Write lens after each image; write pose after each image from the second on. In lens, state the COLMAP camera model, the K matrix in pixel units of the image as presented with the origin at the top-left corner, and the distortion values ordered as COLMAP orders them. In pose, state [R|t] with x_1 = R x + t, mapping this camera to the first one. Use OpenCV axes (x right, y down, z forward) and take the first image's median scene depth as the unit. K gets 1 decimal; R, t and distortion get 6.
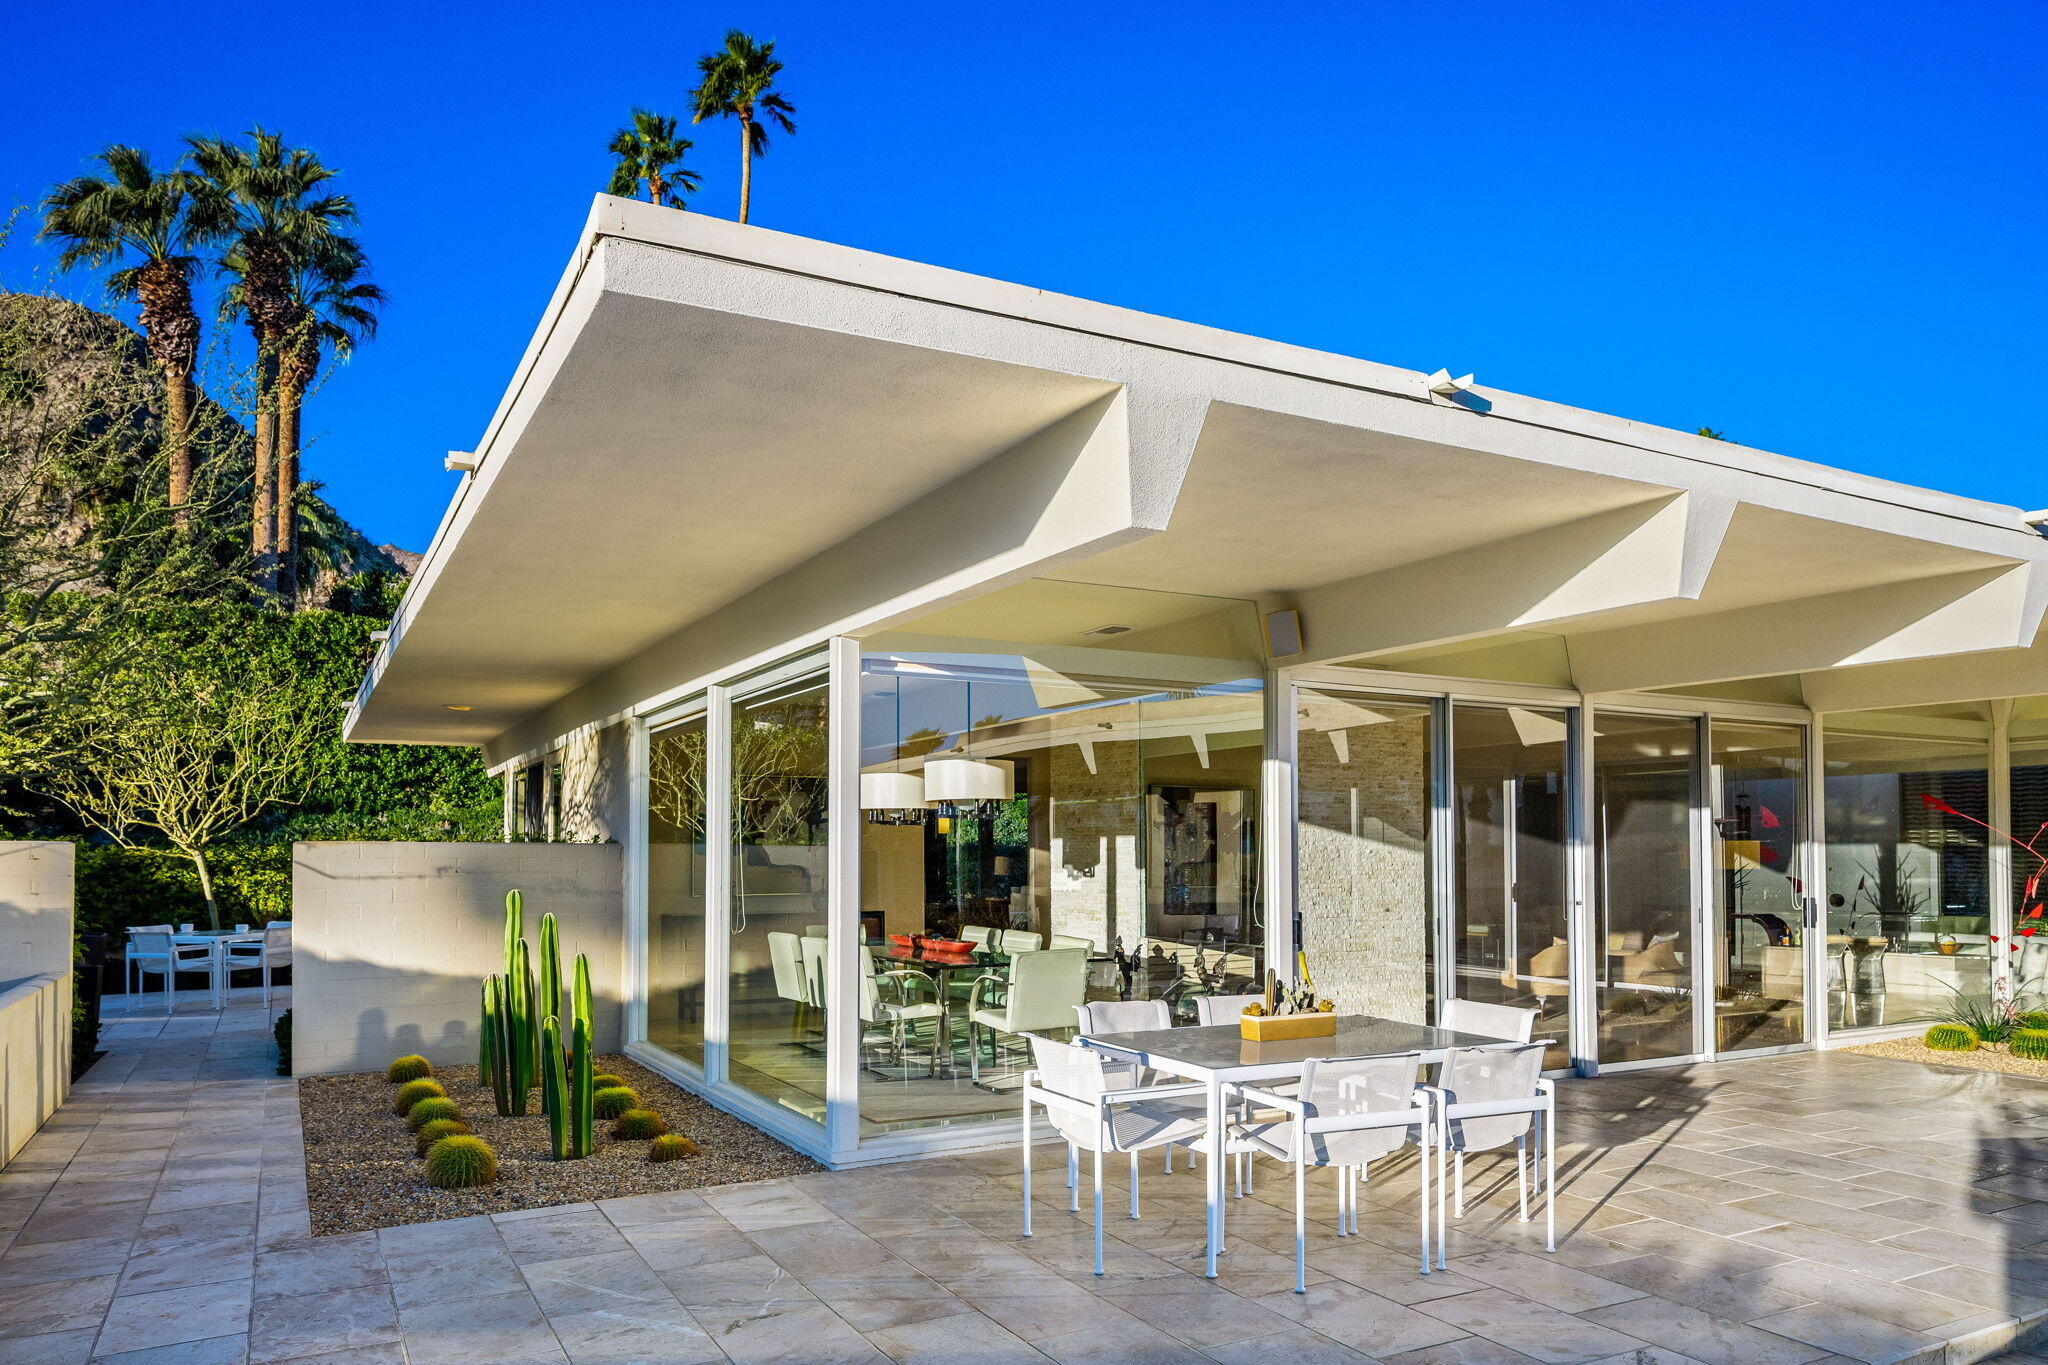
lens RADIAL K [[1360.8, 0, 1021.1], [0, 1360.8, 826.1], [0, 0, 1]] dist [-0.001265, 0.000349]
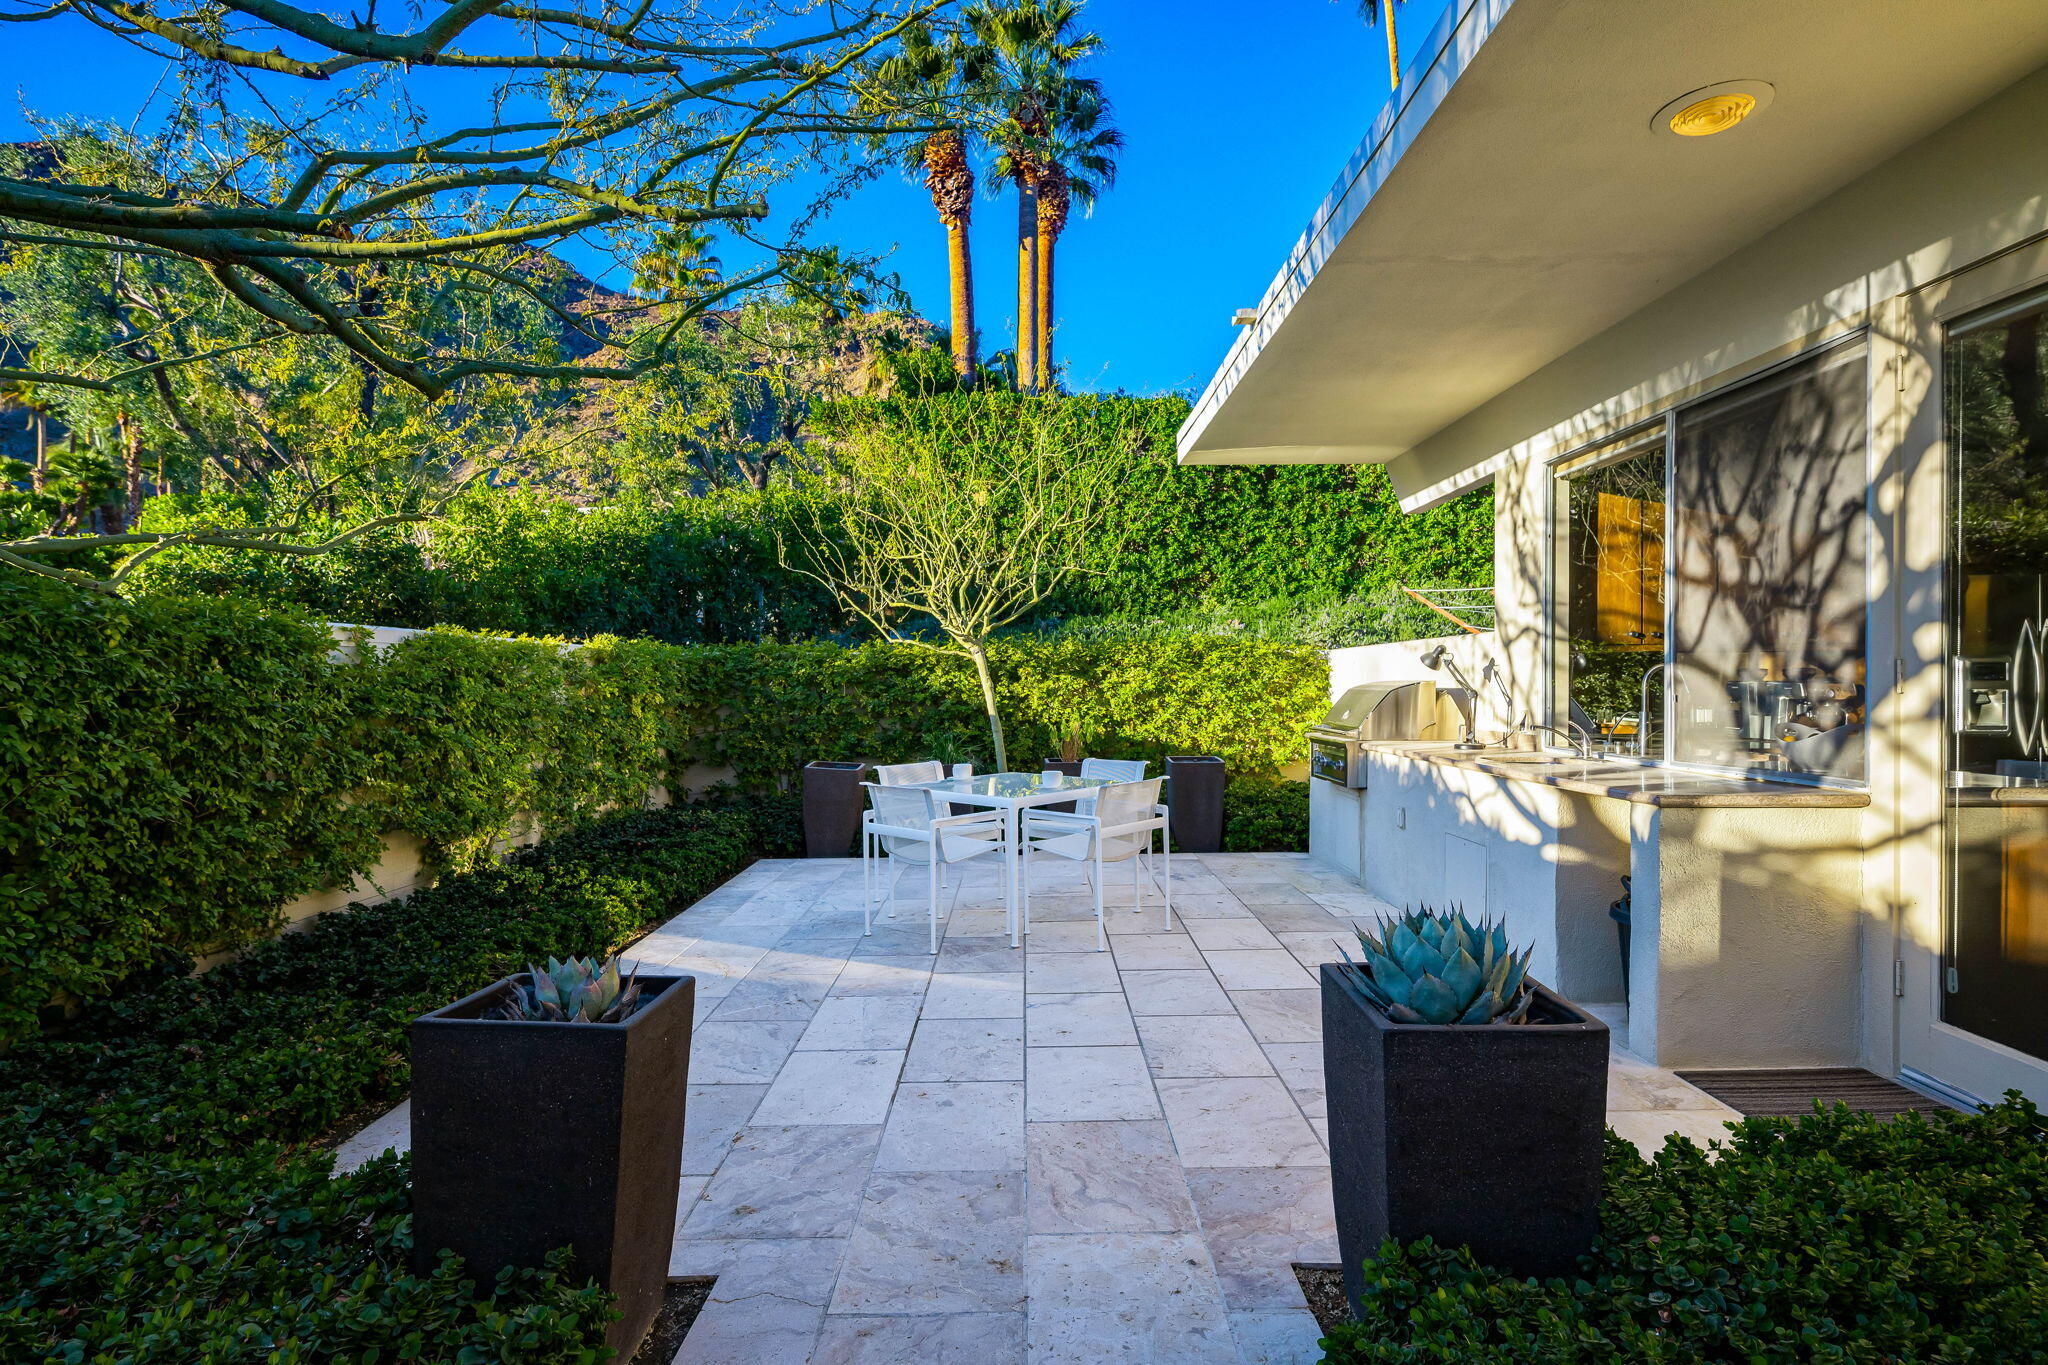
lens RADIAL K [[916.6, 0, 1024.7], [0, 916.6, 690.0], [0, 0, 1]] dist [-0.002327, 0.000538]
pose [[0.880757, 0.005623, -0.473535, -0.256209], [0.010947, 0.999421, 0.032230, 0.018570], [0.473442, -0.033571, 0.880185, 0.423372]]
